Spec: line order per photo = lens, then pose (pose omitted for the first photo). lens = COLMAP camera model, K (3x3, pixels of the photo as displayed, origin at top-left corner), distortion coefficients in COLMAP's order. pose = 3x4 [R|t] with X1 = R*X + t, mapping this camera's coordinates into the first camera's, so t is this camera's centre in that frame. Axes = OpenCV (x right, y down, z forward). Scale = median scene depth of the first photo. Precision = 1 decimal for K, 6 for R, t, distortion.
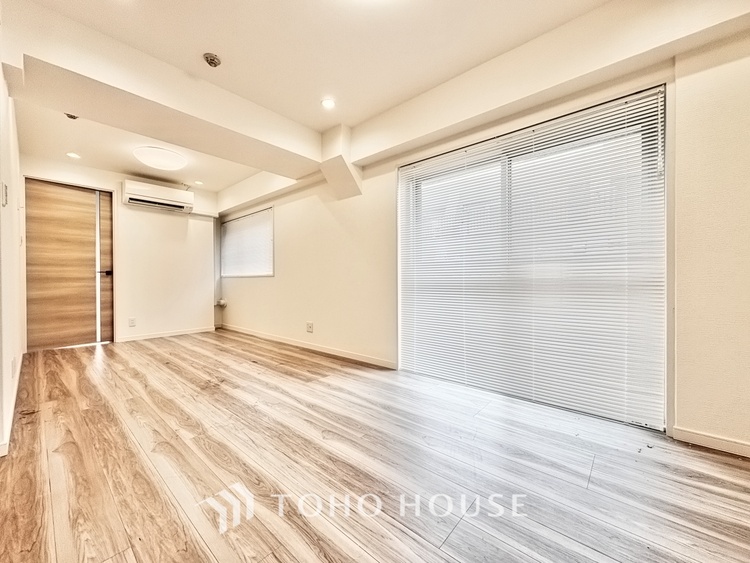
lens RADIAL K [[300.4, 0, 376.6], [0, 300.4, 278.9], [0, 0, 1]] dist [-0.002650, 0.001388]
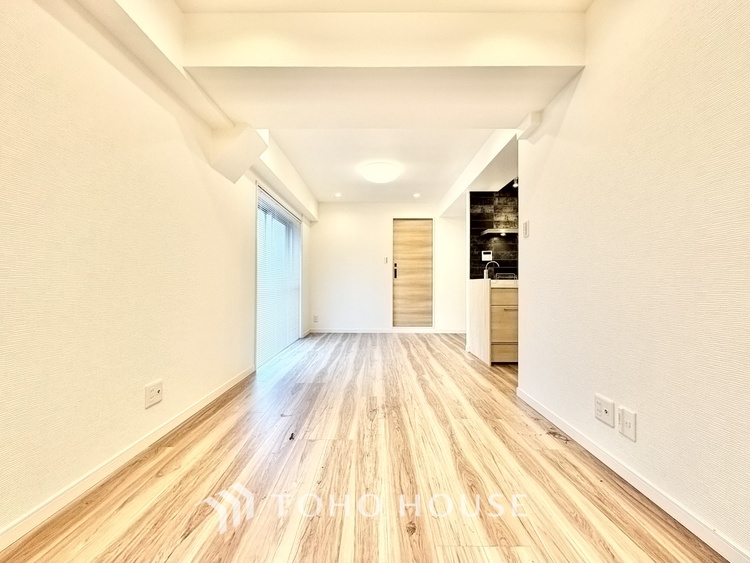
lens RADIAL K [[300.4, 0, 374.9], [0, 300.4, 285.4], [0, 0, 1]] dist [-0.002650, 0.001388]
pose [[-0.654920, 0.003831, 0.755688, -1.037587], [0.001074, 0.999991, -0.004138, 0.001418], [-0.755697, -0.001899, -0.654918, 1.400969]]
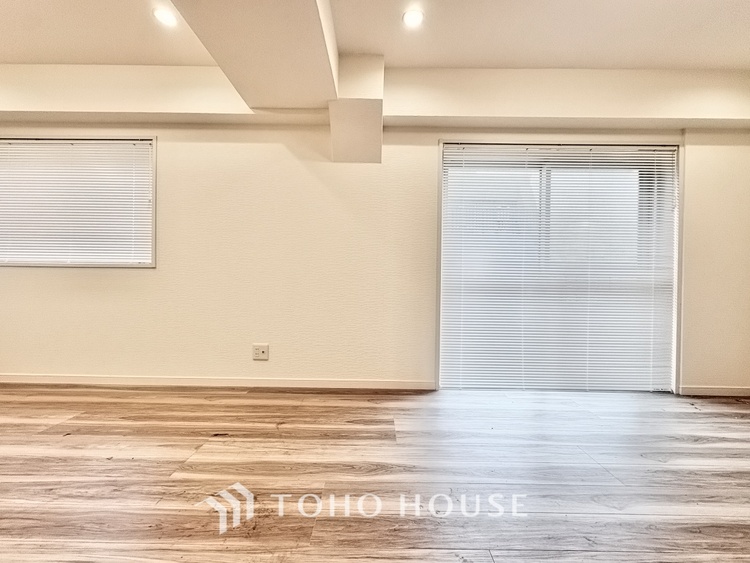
lens RADIAL K [[300.4, 0, 371.3], [0, 300.4, 293.1], [0, 0, 1]] dist [-0.002650, 0.001388]
pose [[0.755800, -0.005074, 0.654783, -0.614146], [-0.020456, 0.999299, 0.031356, 0.013349], [-0.654483, -0.037093, 0.755166, 0.504686]]
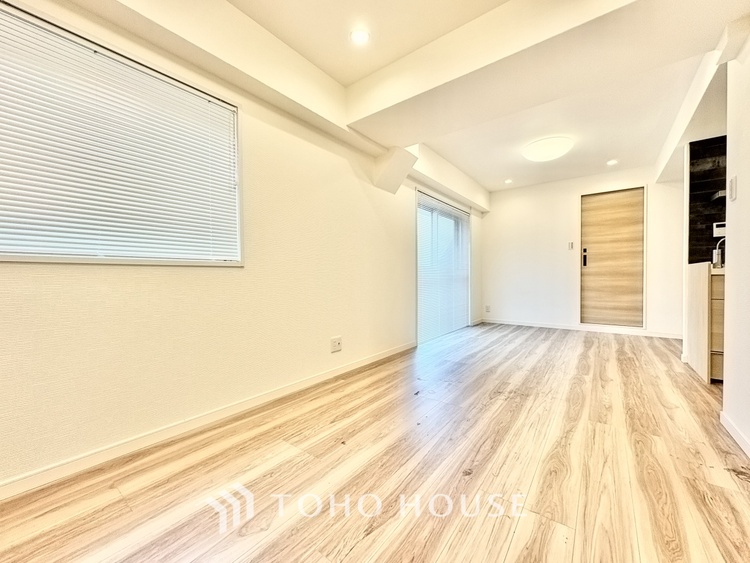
lens RADIAL K [[300.4, 0, 372.6], [0, 300.4, 284.9], [0, 0, 1]] dist [-0.002650, 0.001388]
pose [[-0.060234, -0.018406, 0.998015, -1.223666], [0.005020, 0.999812, 0.018742, 0.013927], [-0.998172, 0.006139, -0.060130, 1.285064]]
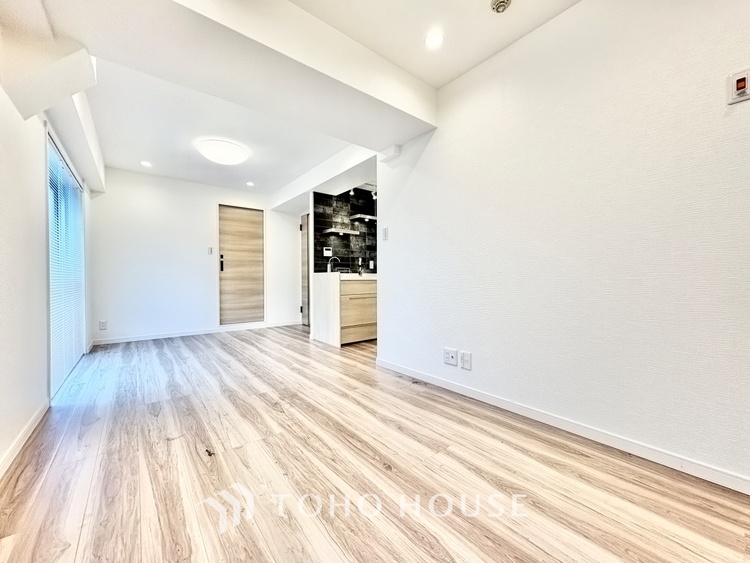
lens RADIAL K [[300.4, 0, 377.5], [0, 300.4, 286.3], [0, 0, 1]] dist [-0.002650, 0.001388]
pose [[-0.985213, 0.007612, 0.171163, -0.845176], [0.011781, 0.999658, 0.023354, 0.004918], [-0.170927, 0.025025, -0.984966, 1.592457]]
